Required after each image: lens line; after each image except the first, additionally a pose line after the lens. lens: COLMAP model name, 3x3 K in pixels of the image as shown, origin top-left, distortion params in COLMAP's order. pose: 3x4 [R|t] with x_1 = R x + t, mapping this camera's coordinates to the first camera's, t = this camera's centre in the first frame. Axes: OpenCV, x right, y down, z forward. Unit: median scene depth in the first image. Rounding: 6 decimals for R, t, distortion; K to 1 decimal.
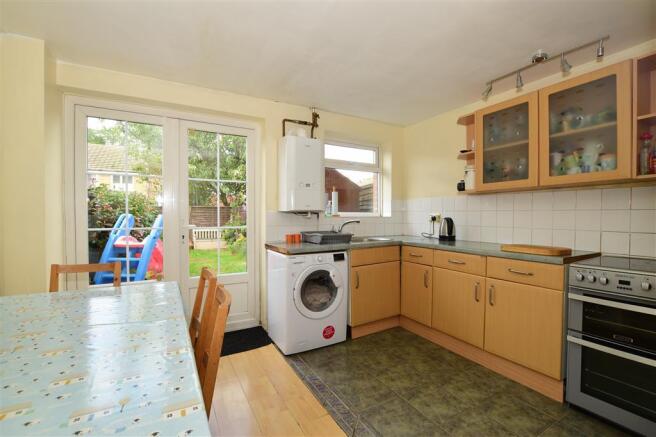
lens RADIAL K [[289.6, 0, 328.0], [0, 289.6, 218.5], [0, 0, 1]] dist [-0.000860, -0.000160]
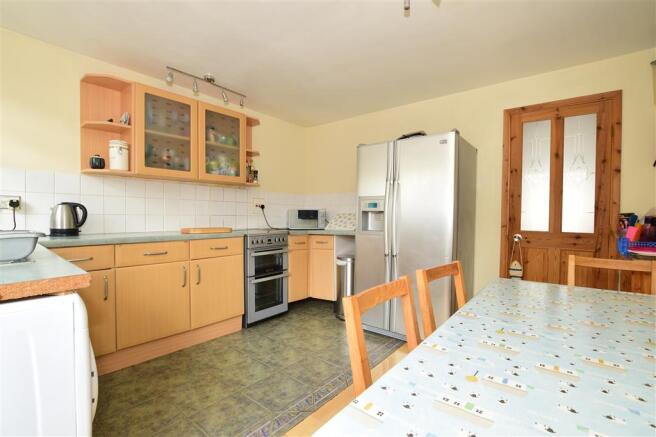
lens RADIAL K [[299.5, 0, 328.0], [0, 299.5, 218.5], [0, 0, 1]] dist [0.000523, 0.000047]
pose [[-0.334319, -0.018237, 0.942283, -0.659942], [0.003891, 0.999778, 0.020730, 0.029901], [-0.942452, 0.010597, -0.334174, 0.913561]]
